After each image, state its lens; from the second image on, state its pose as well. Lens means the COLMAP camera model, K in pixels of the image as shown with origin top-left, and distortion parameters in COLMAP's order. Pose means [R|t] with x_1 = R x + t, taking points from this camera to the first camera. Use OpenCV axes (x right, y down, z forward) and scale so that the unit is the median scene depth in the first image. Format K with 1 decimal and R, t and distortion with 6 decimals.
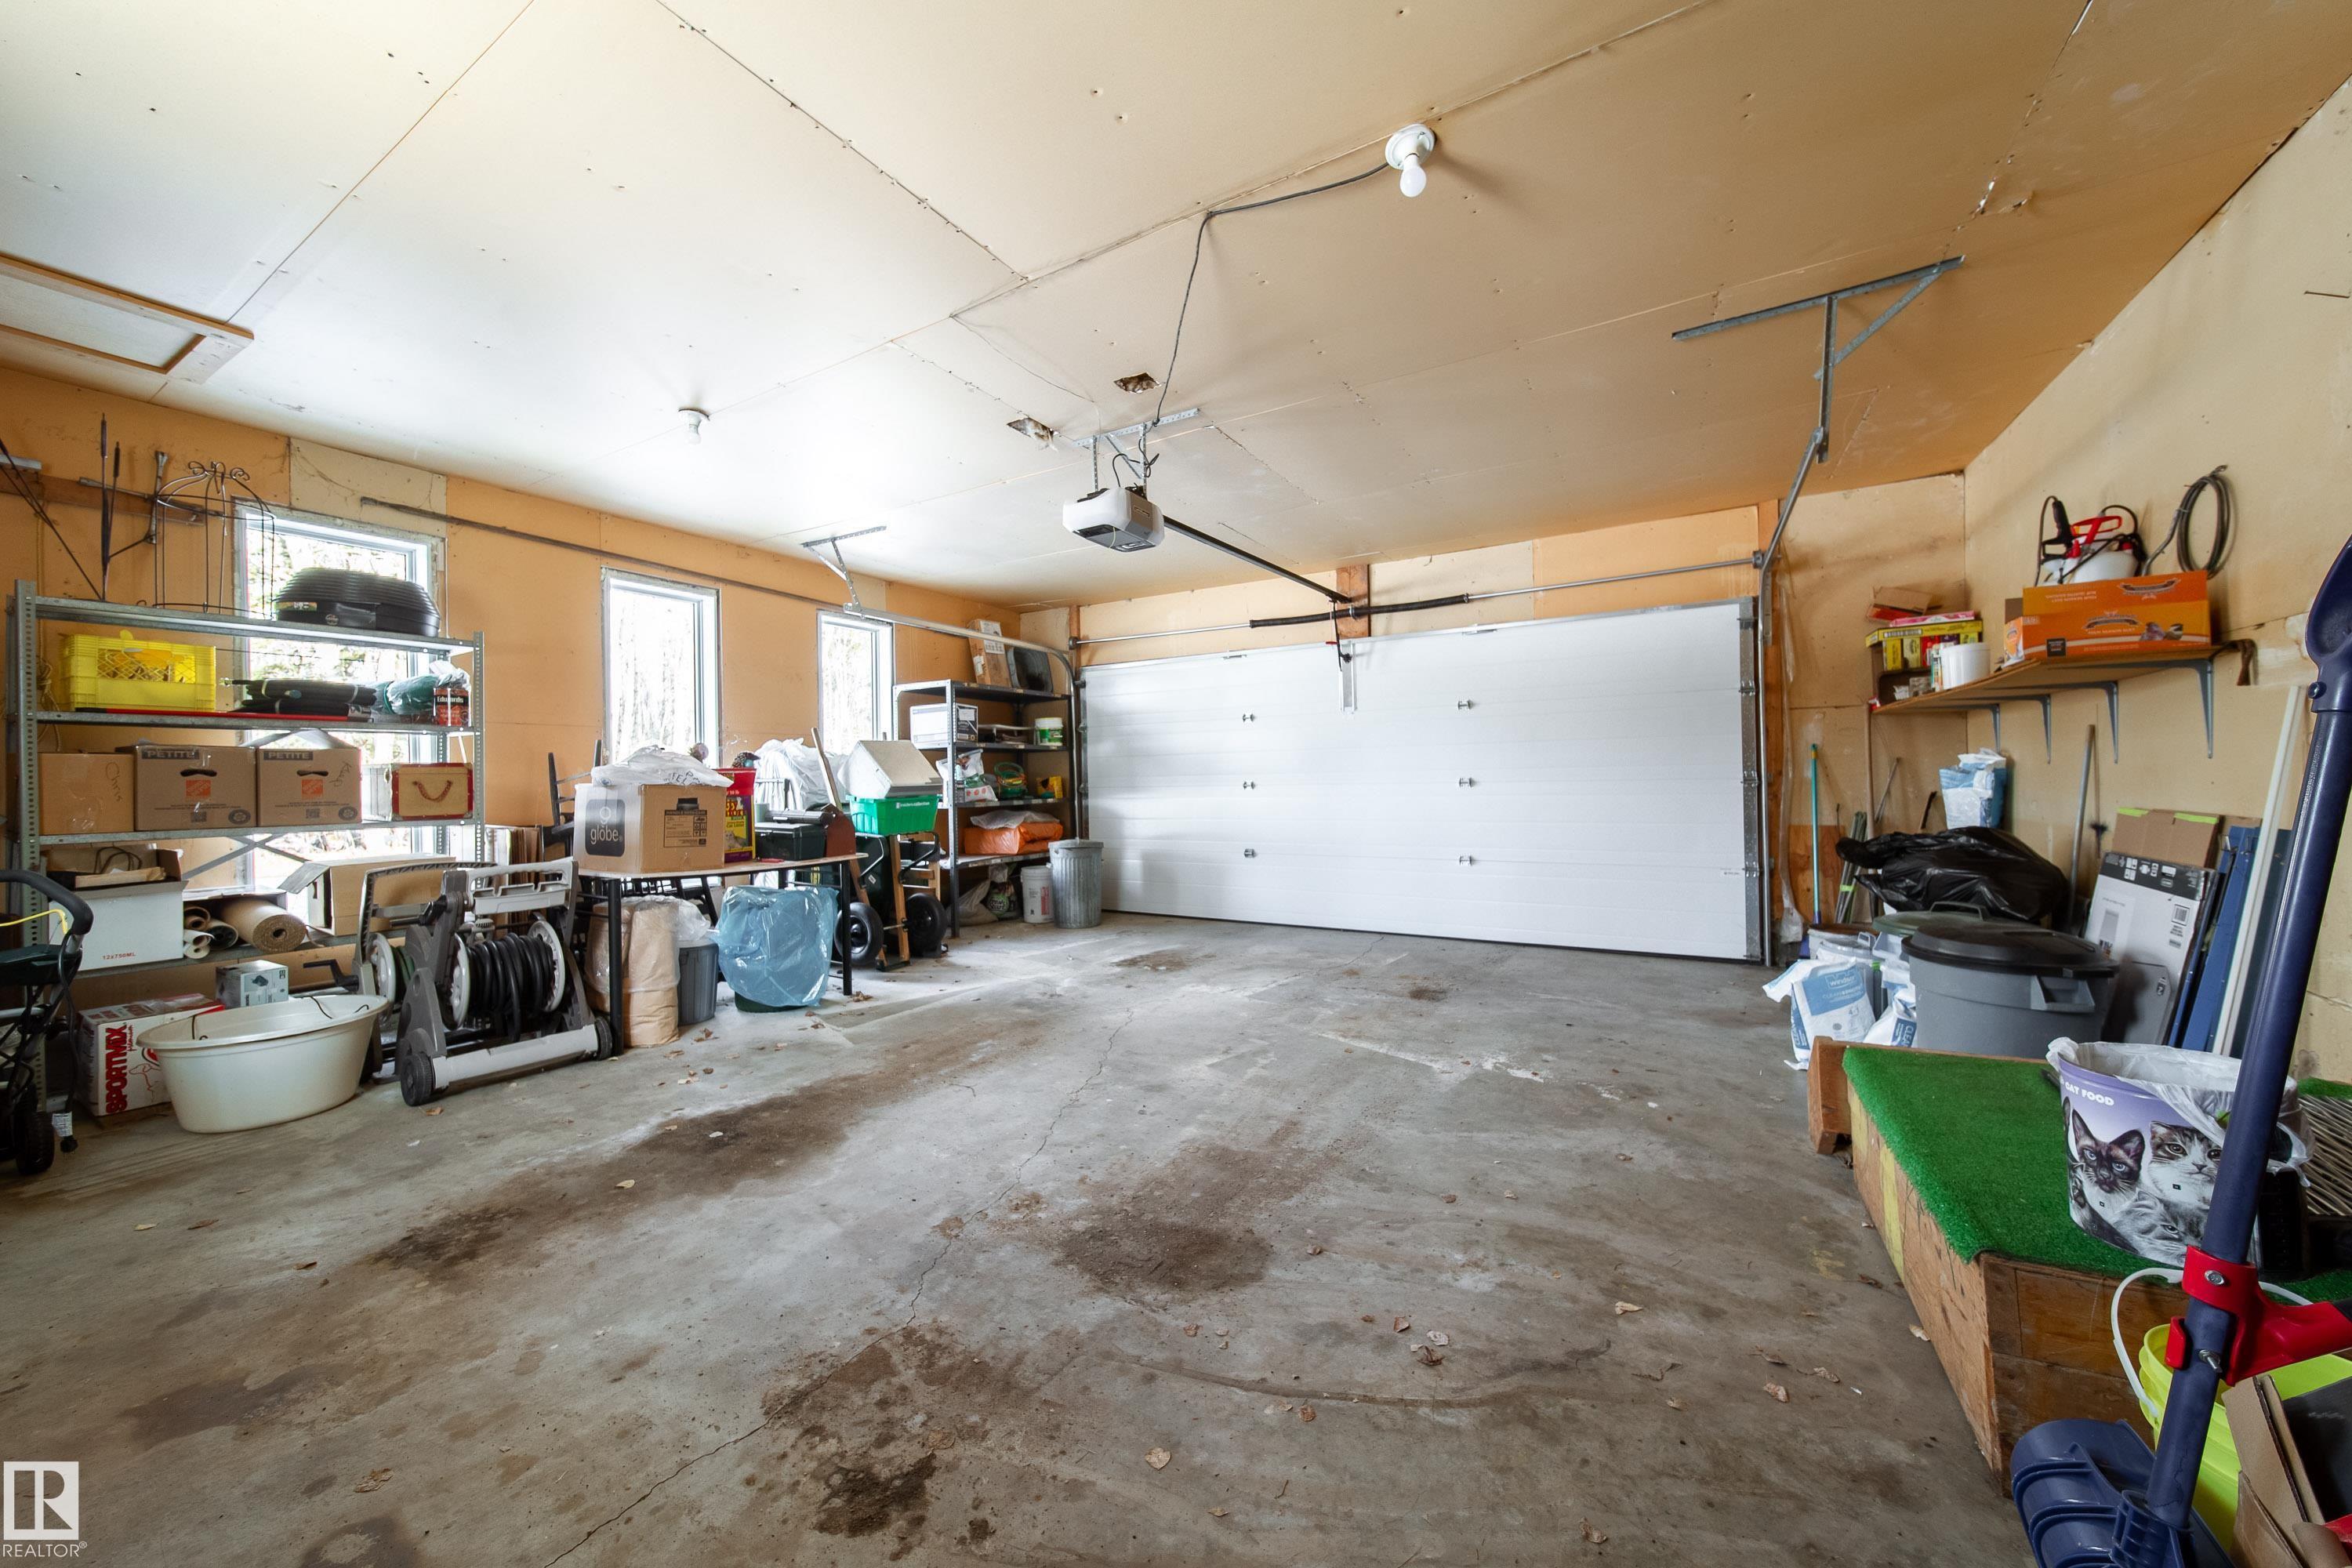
lens RADIAL K [[842.0, 0, 1176.5], [0, 842.0, 781.0], [0, 0, 1]] dist [0.002145, -0.000484]
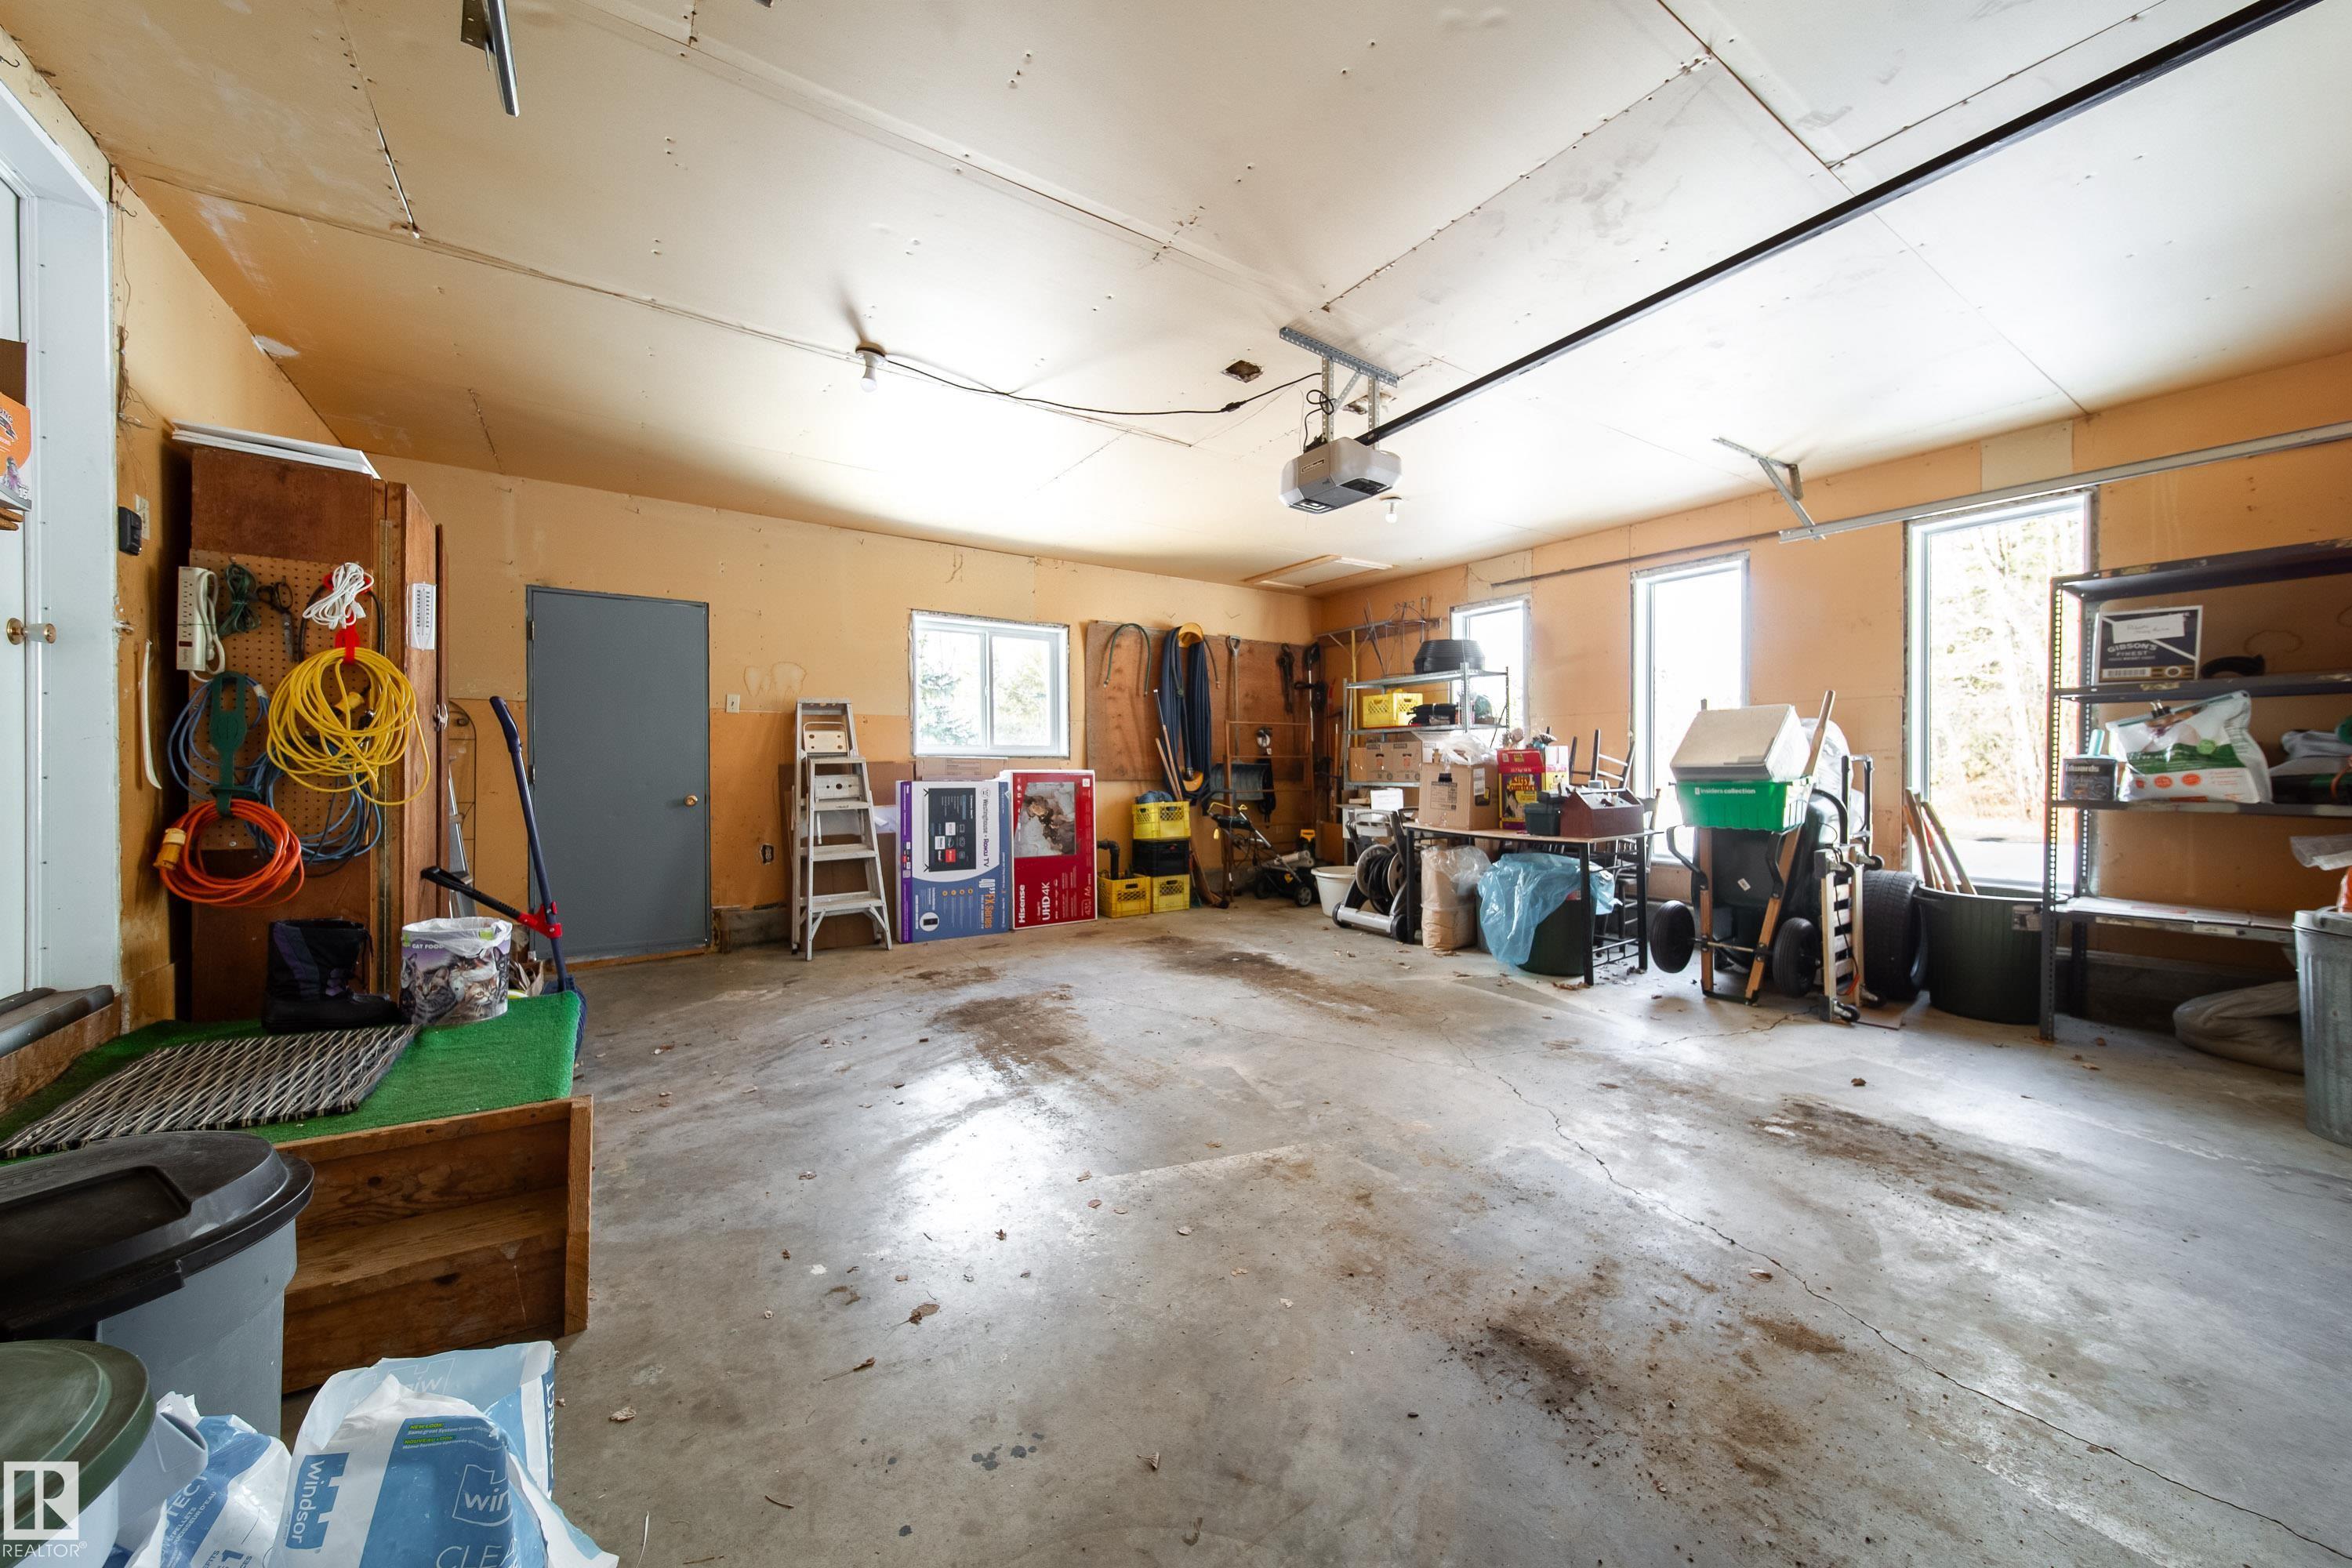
lens RADIAL K [[842.0, 0, 1177.3], [0, 842.0, 771.9], [0, 0, 1]] dist [0.002145, -0.000484]
pose [[-0.428732, 0.021907, -0.903166, 0.893406], [0.006700, 0.999756, 0.021069, -0.013087], [0.903407, 0.002982, -0.428774, 1.330034]]
